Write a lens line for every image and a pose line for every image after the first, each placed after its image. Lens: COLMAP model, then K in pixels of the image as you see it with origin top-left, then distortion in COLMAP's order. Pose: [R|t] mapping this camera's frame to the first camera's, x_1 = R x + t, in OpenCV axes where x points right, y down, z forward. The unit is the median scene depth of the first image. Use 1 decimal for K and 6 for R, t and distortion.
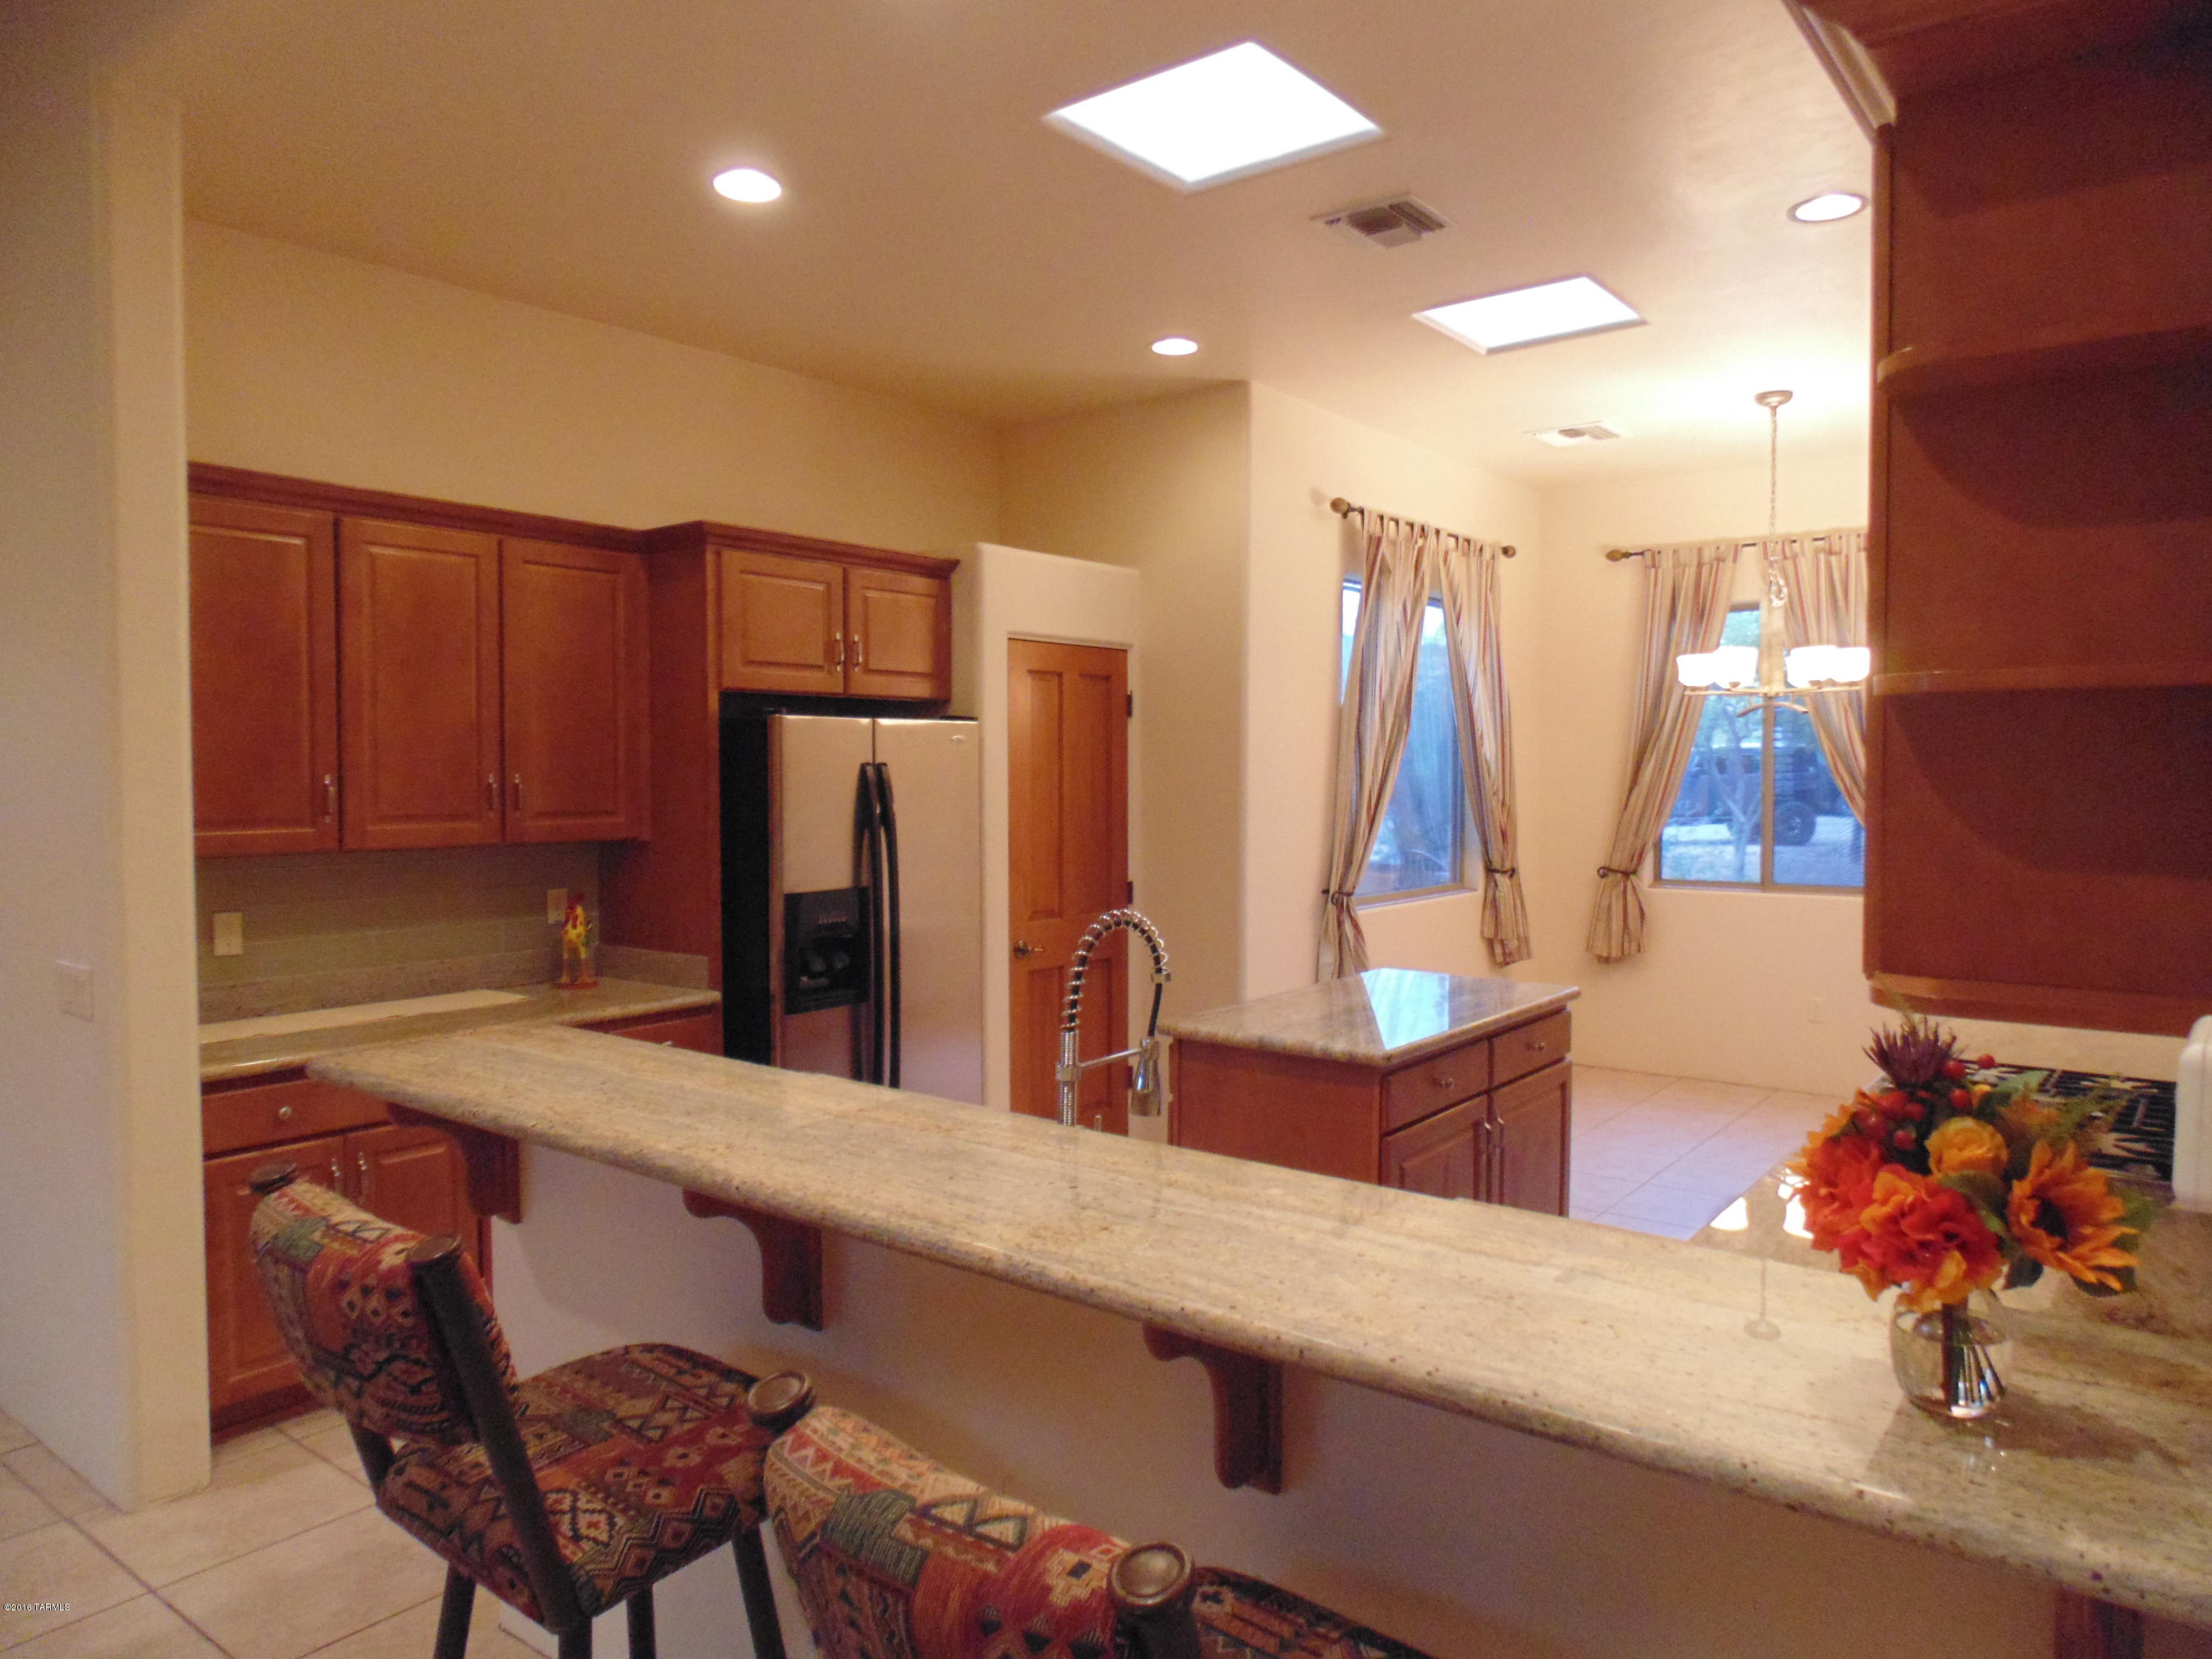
lens RADIAL K [[1481.9, 0, 1113.9], [0, 1481.9, 820.6], [0, 0, 1]] dist [-0.010730, 0.003716]
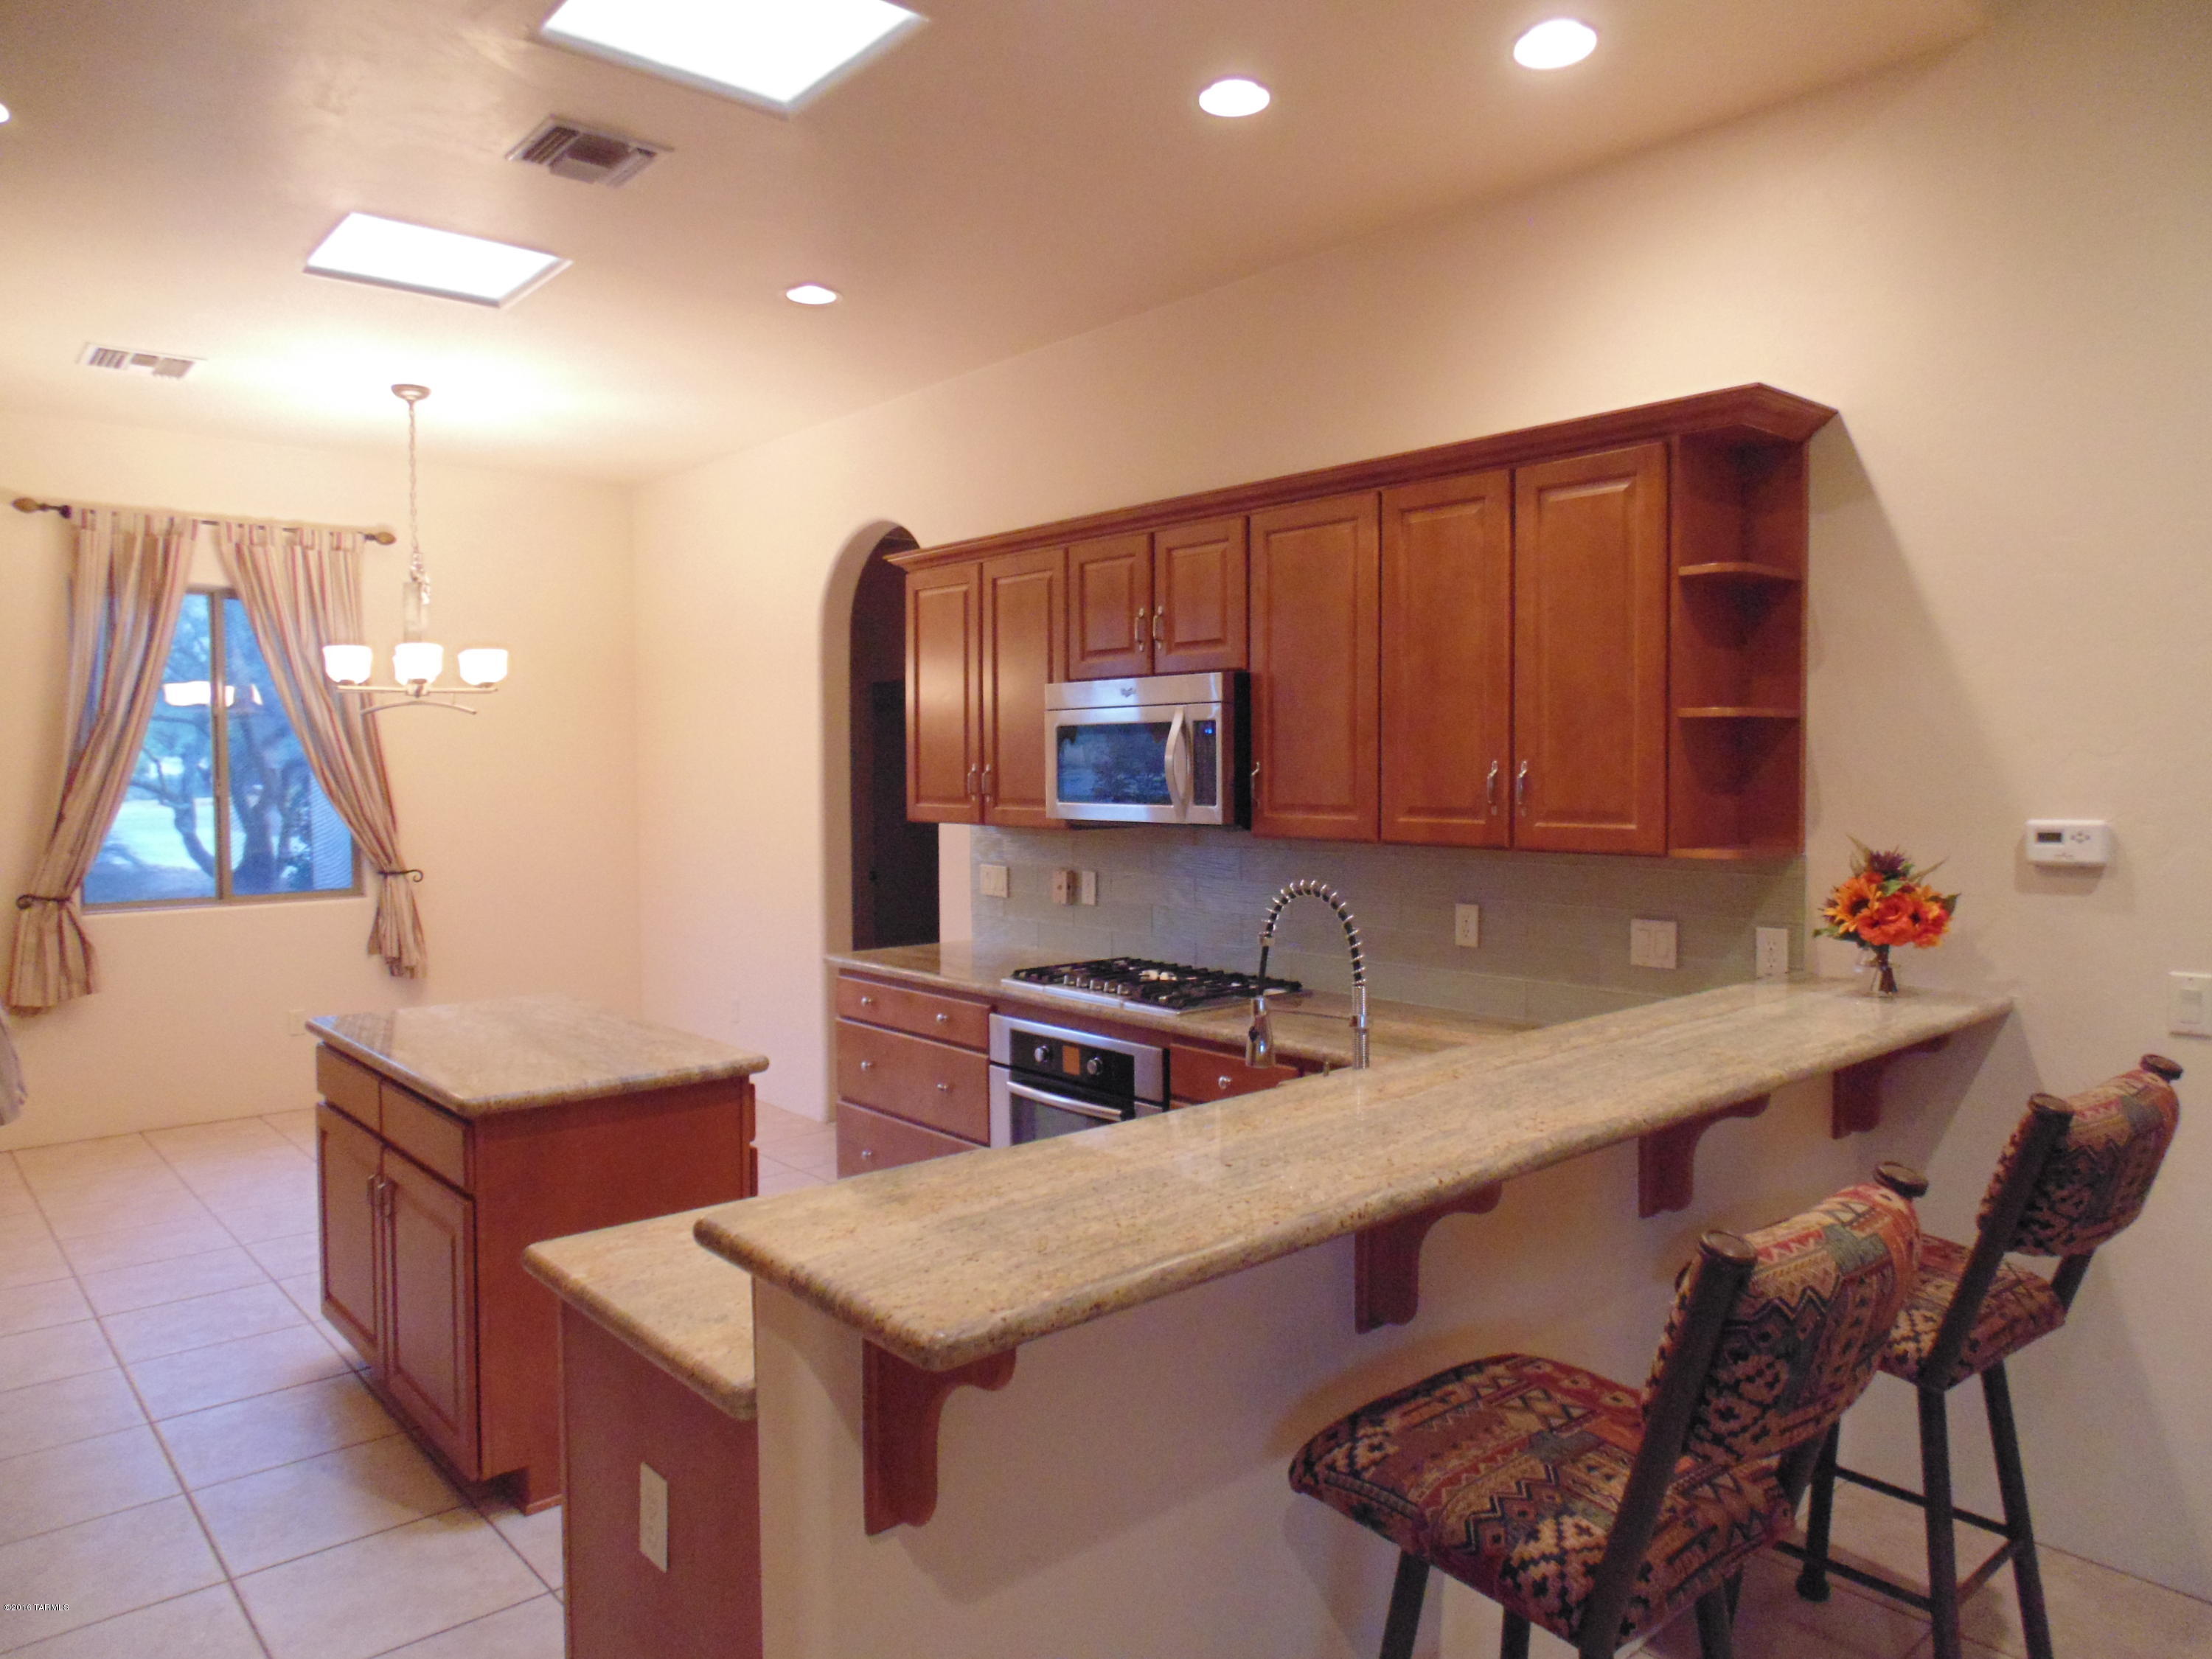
lens RADIAL K [[1481.9, 0, 1113.9], [0, 1481.9, 820.6], [0, 0, 1]] dist [-0.010730, 0.003716]
pose [[0.181111, -0.036634, 0.982780, -0.472144], [0.042631, 0.998659, 0.029370, -0.010068], [-0.982538, 0.036578, 0.182430, 0.391906]]
